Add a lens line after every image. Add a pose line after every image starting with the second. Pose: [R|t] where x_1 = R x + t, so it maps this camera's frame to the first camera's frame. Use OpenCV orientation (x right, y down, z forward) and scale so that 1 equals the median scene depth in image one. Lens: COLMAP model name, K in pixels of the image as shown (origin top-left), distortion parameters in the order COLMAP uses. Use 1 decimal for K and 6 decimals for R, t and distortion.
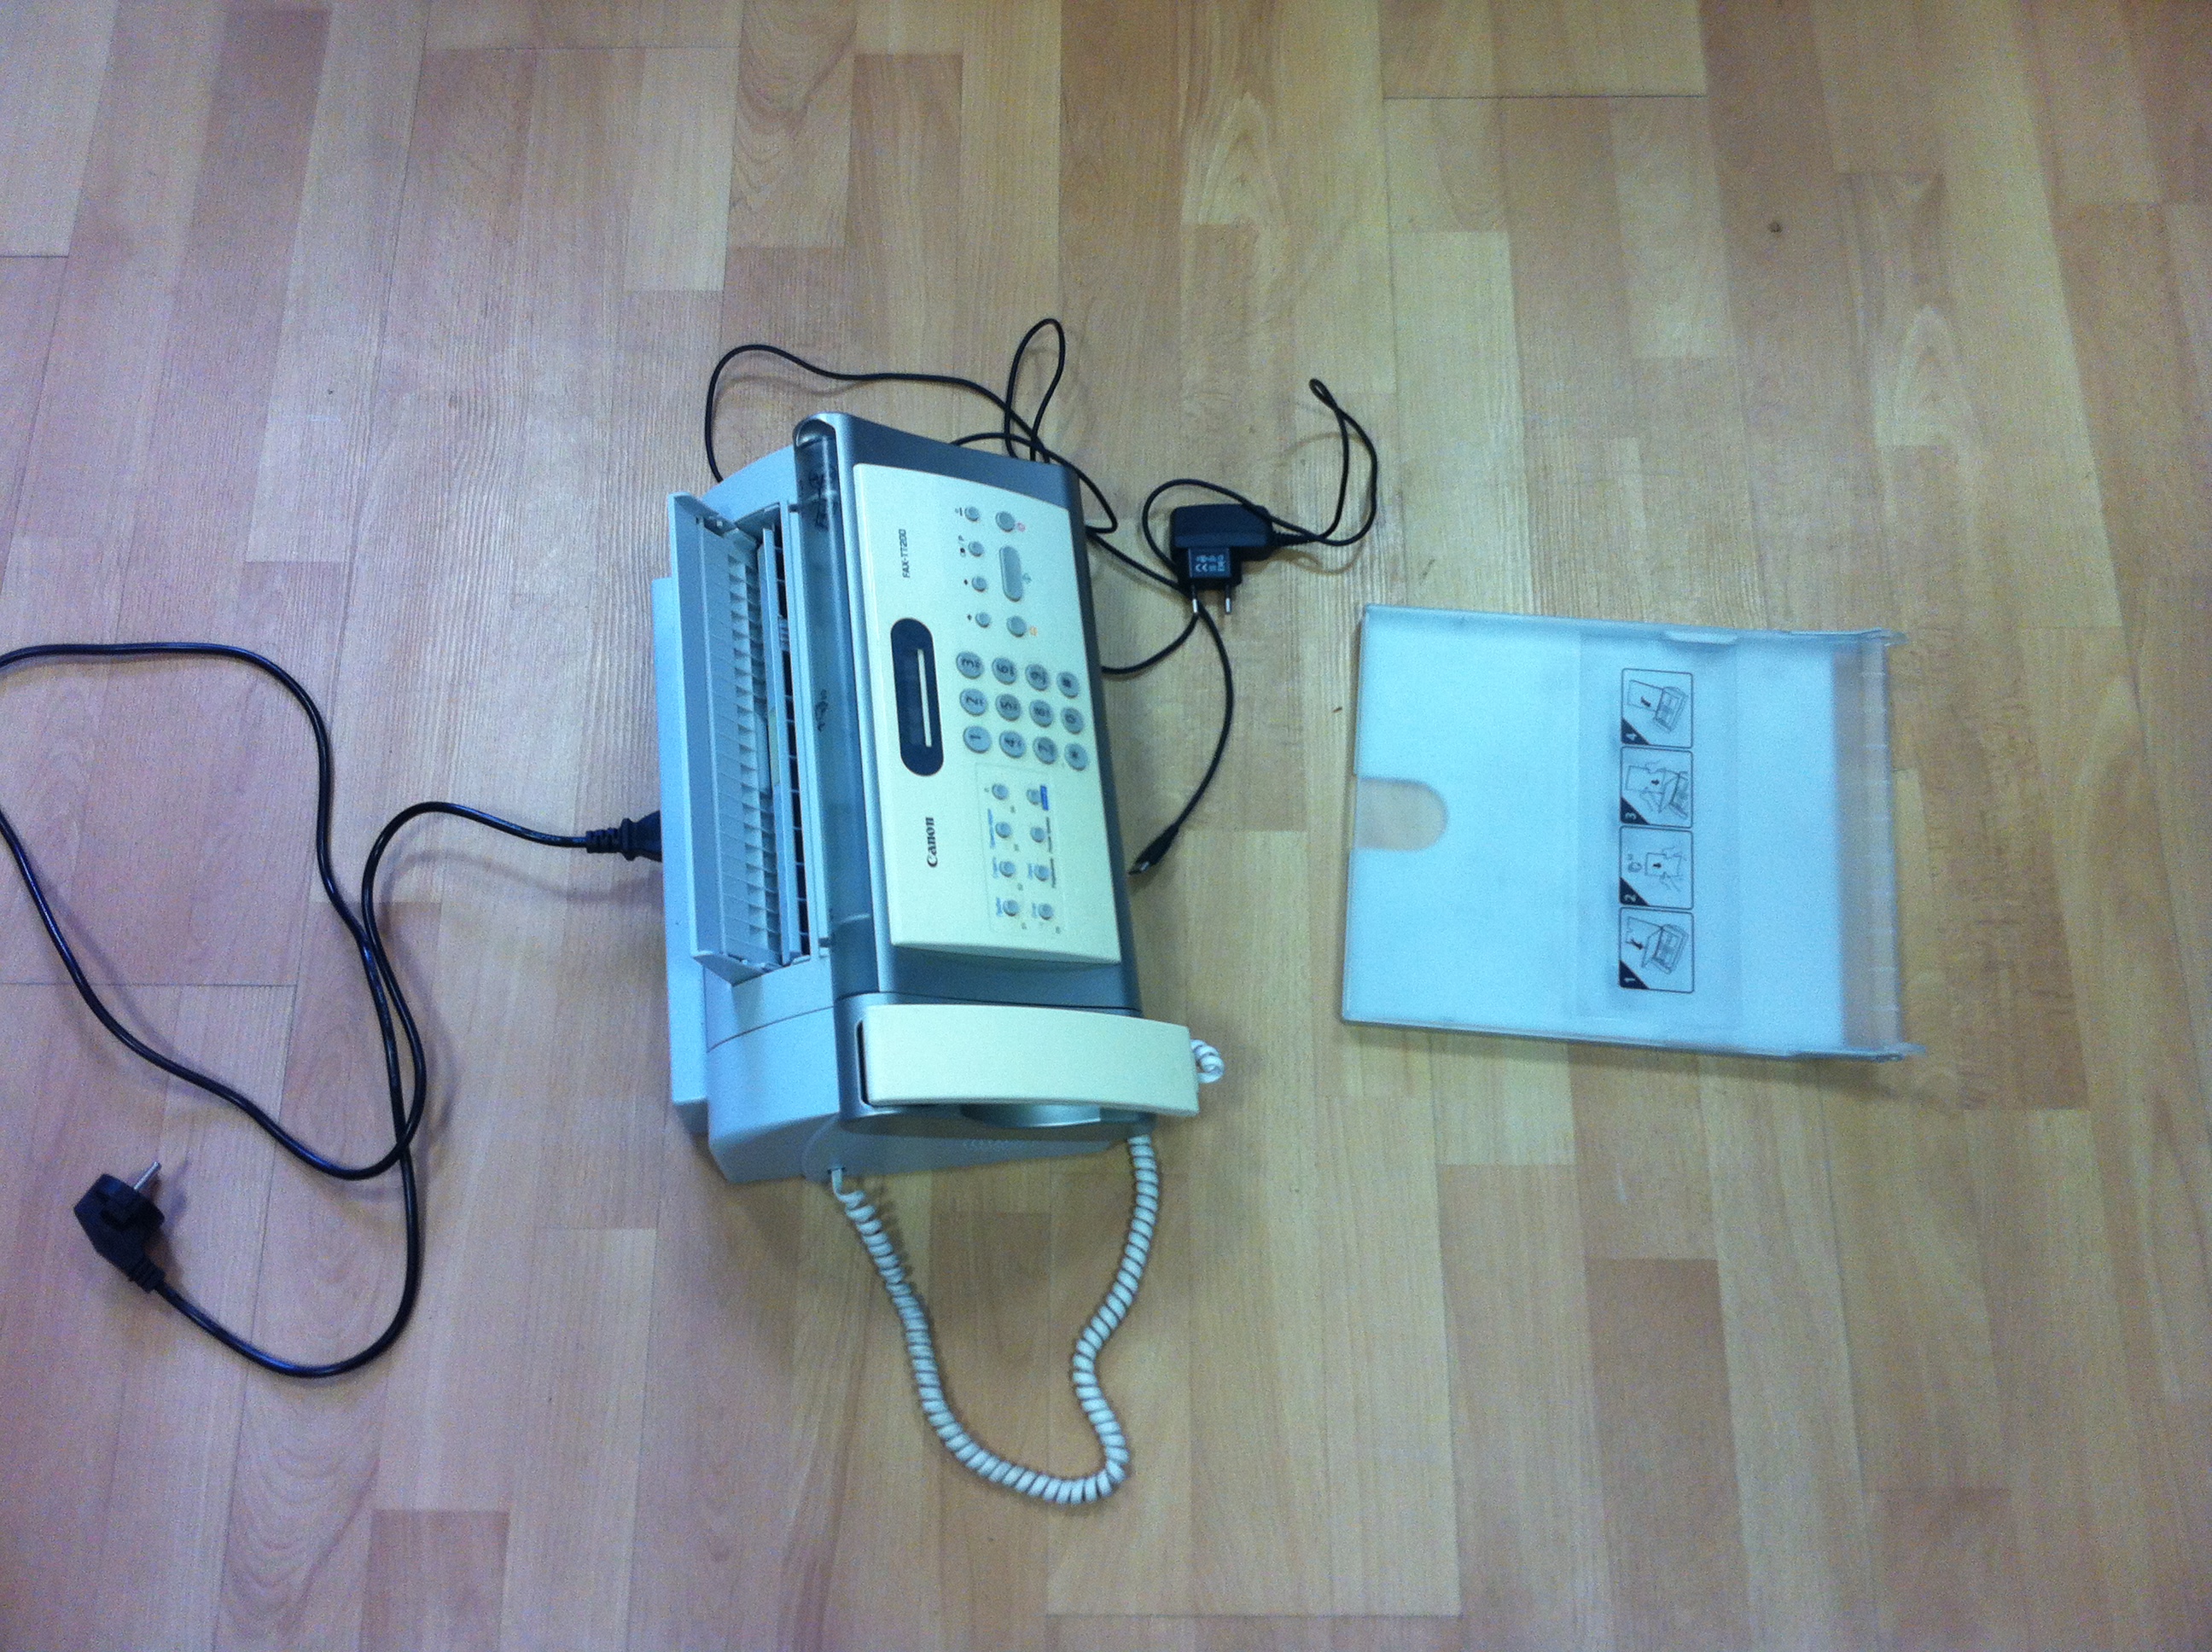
lens RADIAL K [[2115.6, 0, 1106.0], [0, 2115.6, 826.0], [0, 0, 1]] dist [0.108288, -0.354557]
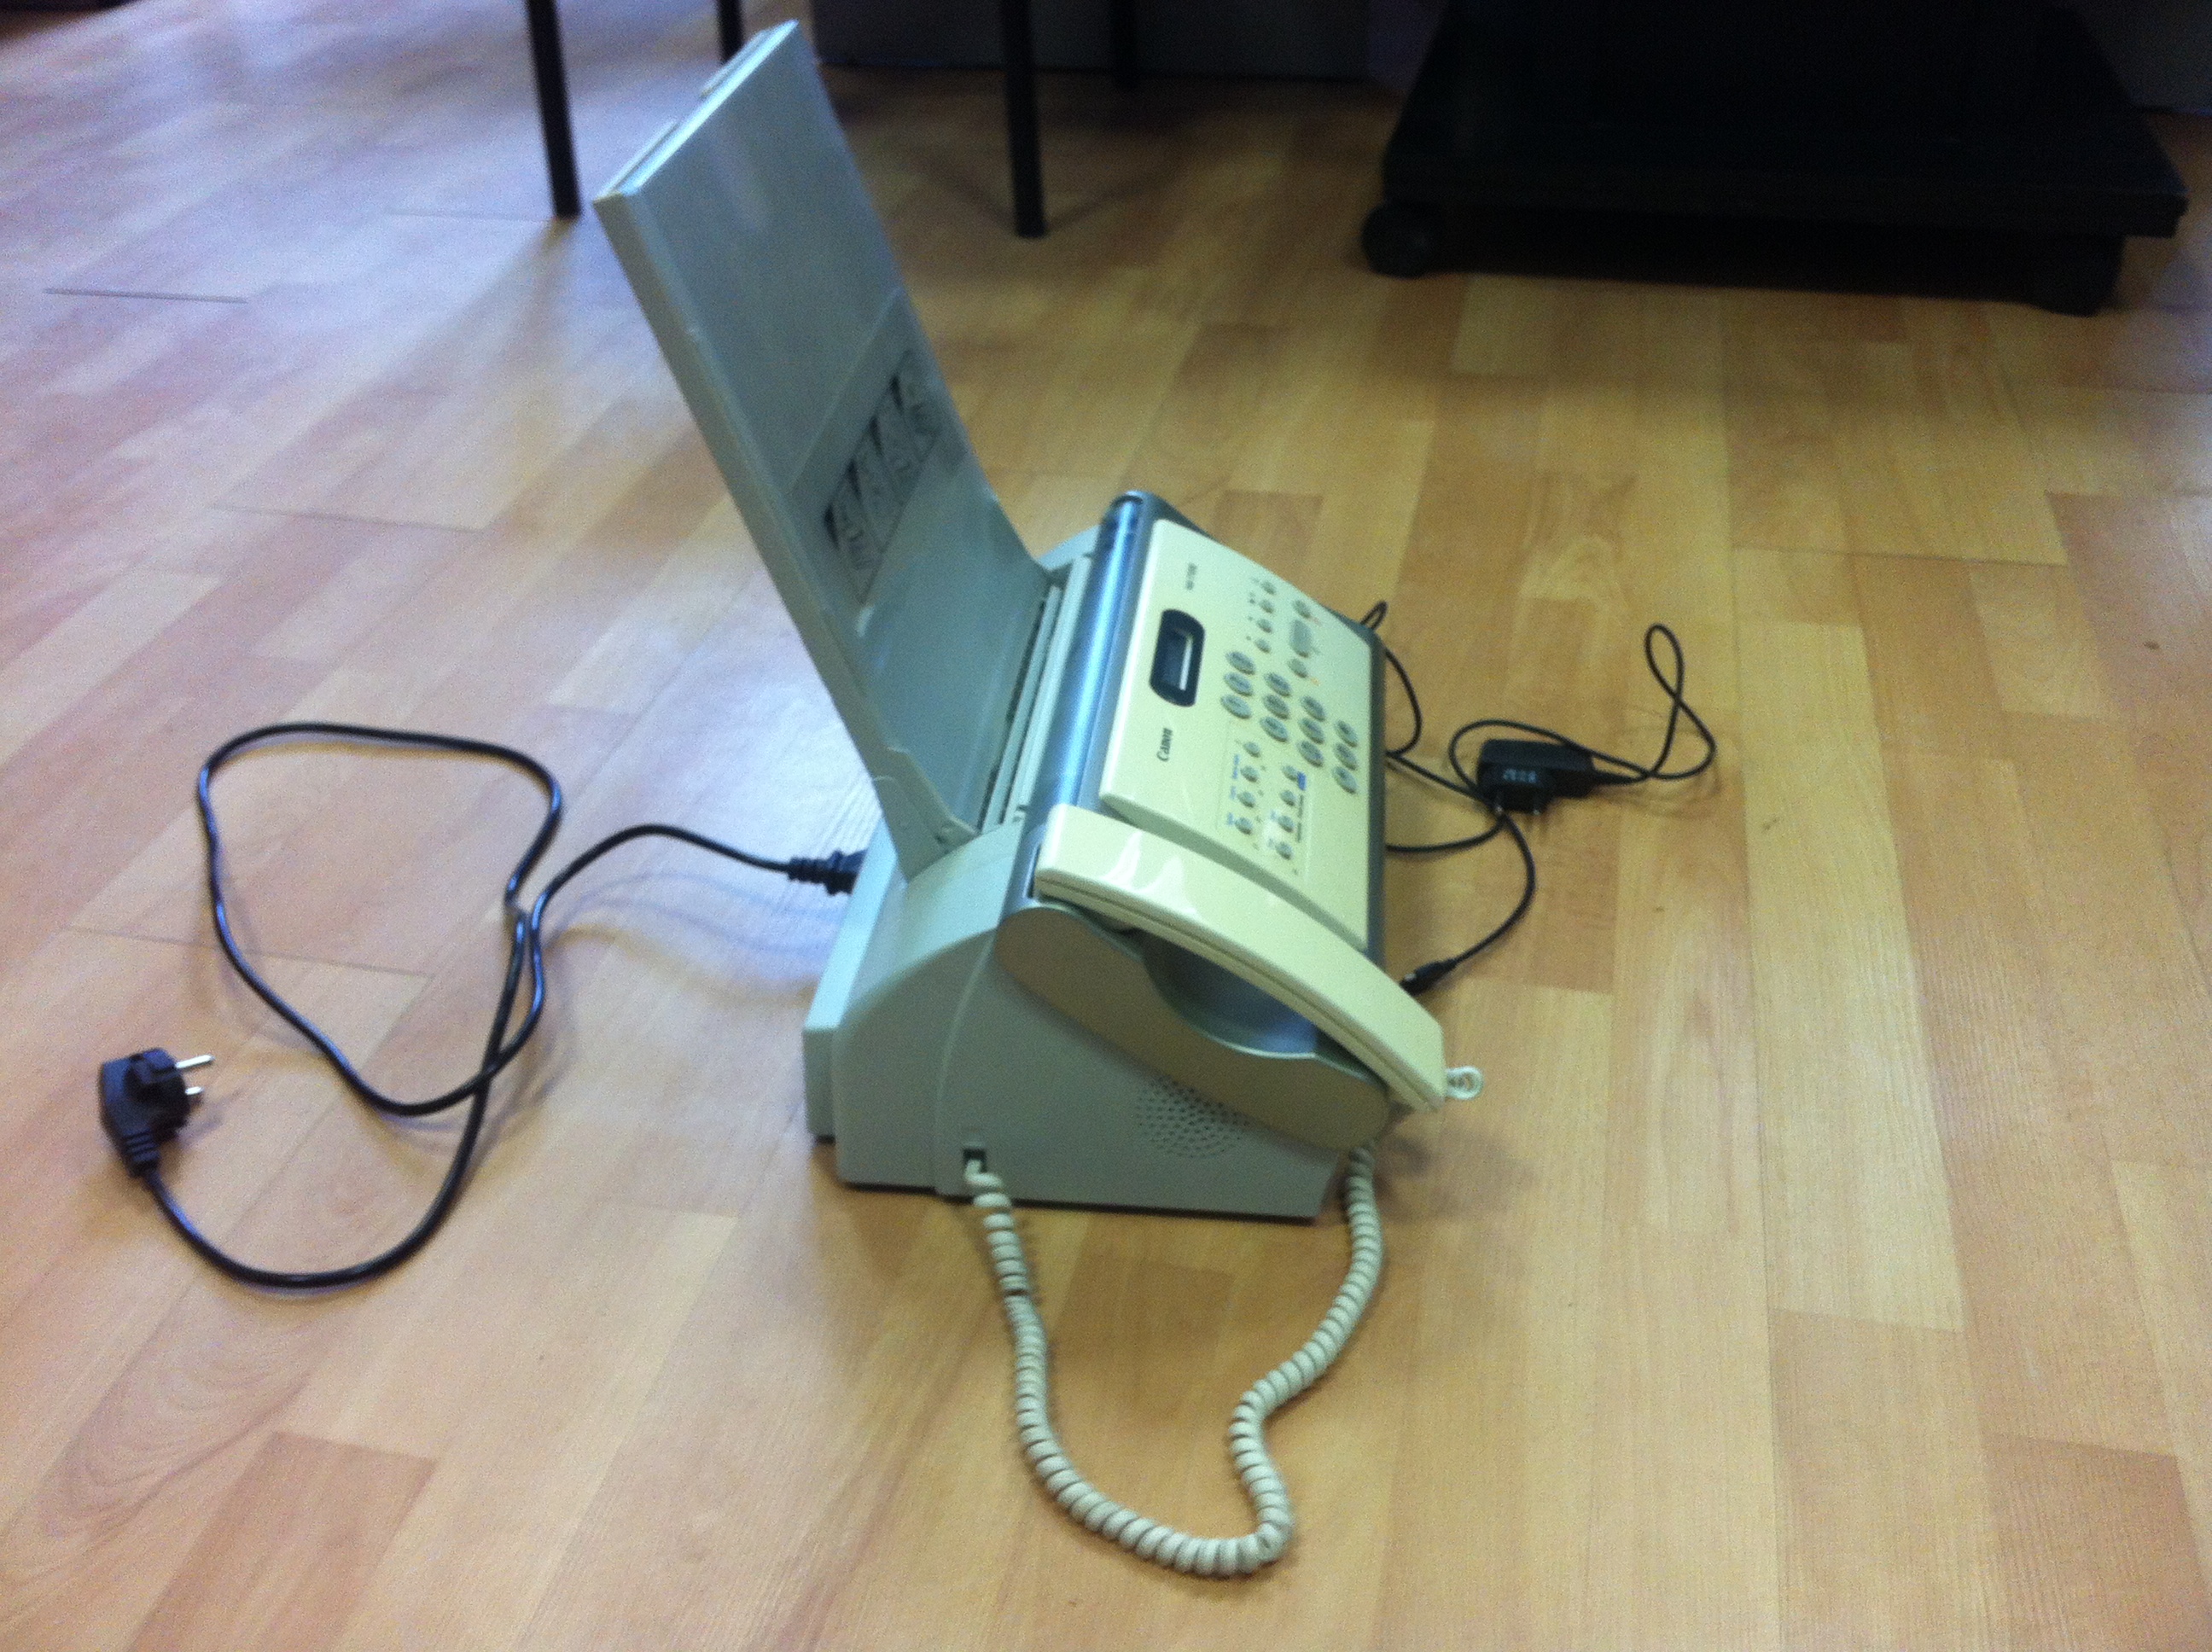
lens RADIAL K [[2099.0, 0, 1104.2], [0, 2099.0, 896.2], [0, 0, 1]] dist [0.105480, -0.402449]
pose [[0.976176, 0.096859, -0.194164, 0.060104], [-0.190939, 0.808521, -0.556629, 0.493165], [0.103071, 0.580441, 0.807753, 0.307398]]
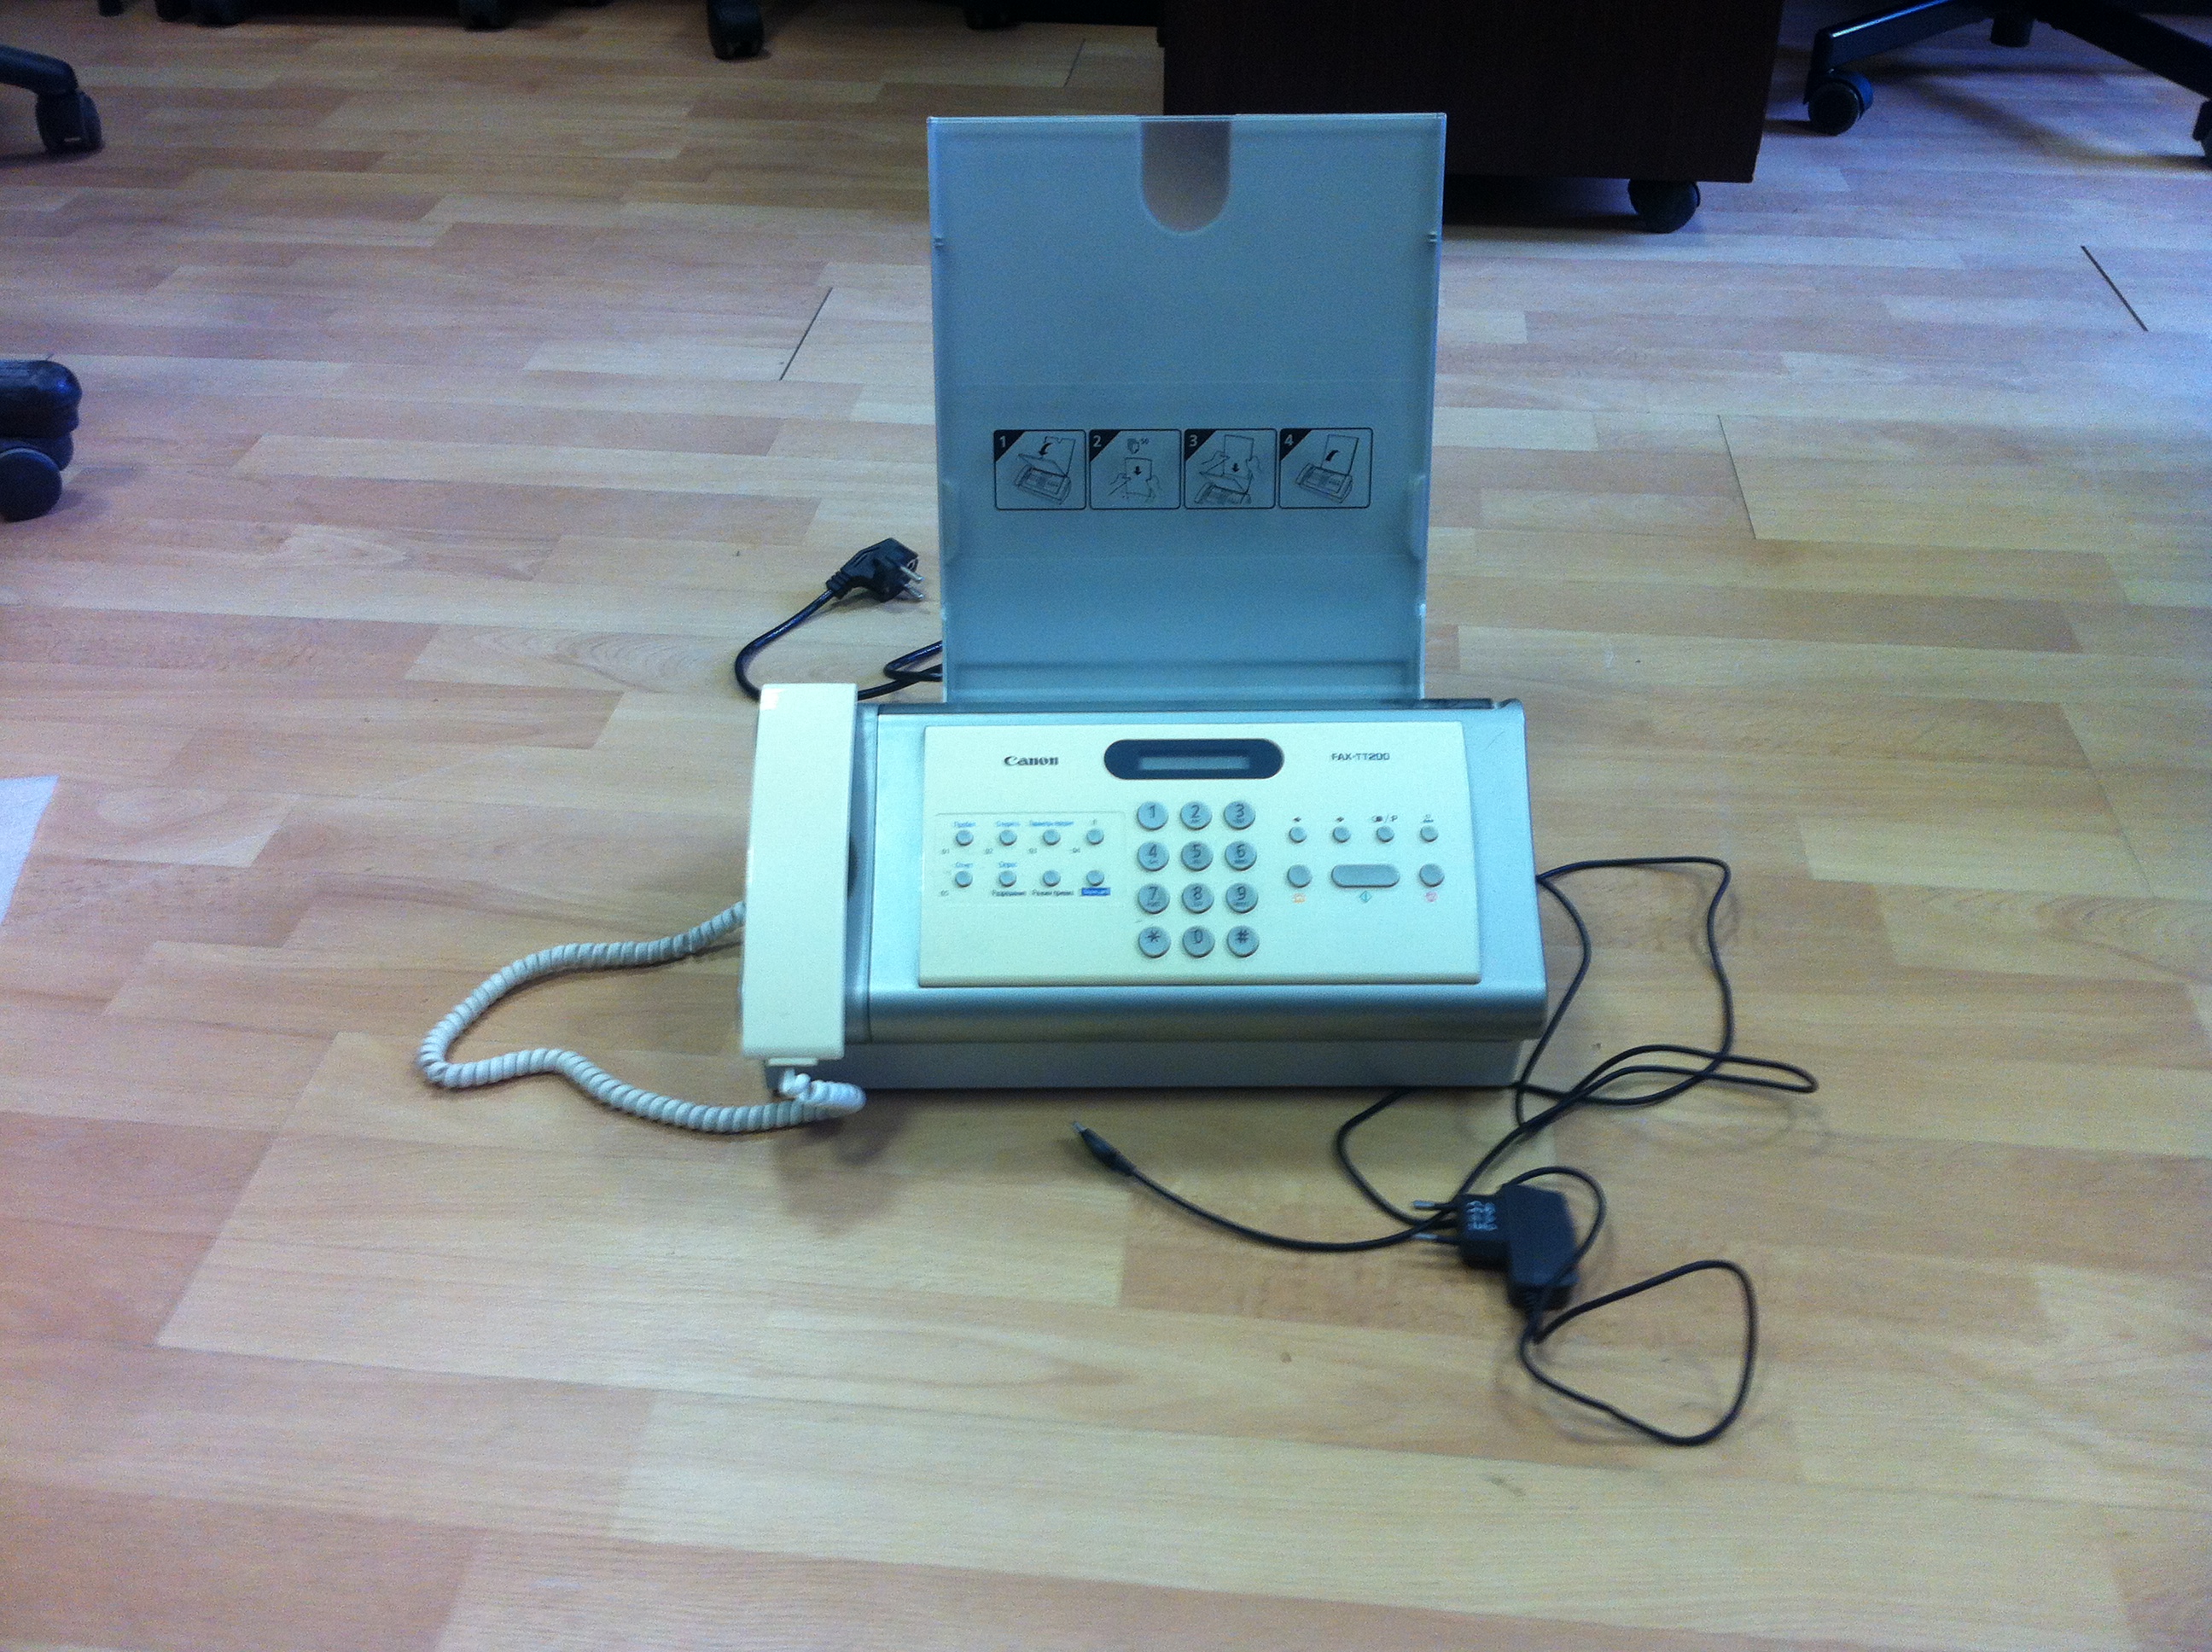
lens RADIAL K [[2115.6, 0, 1106.0], [0, 2115.6, 826.0], [0, 0, 1]] dist [0.108288, -0.354557]
pose [[-0.104914, 0.564267, -0.818899, 0.668507], [-0.933469, 0.228109, 0.276772, -0.263597], [0.342972, 0.793454, 0.502794, 0.492671]]
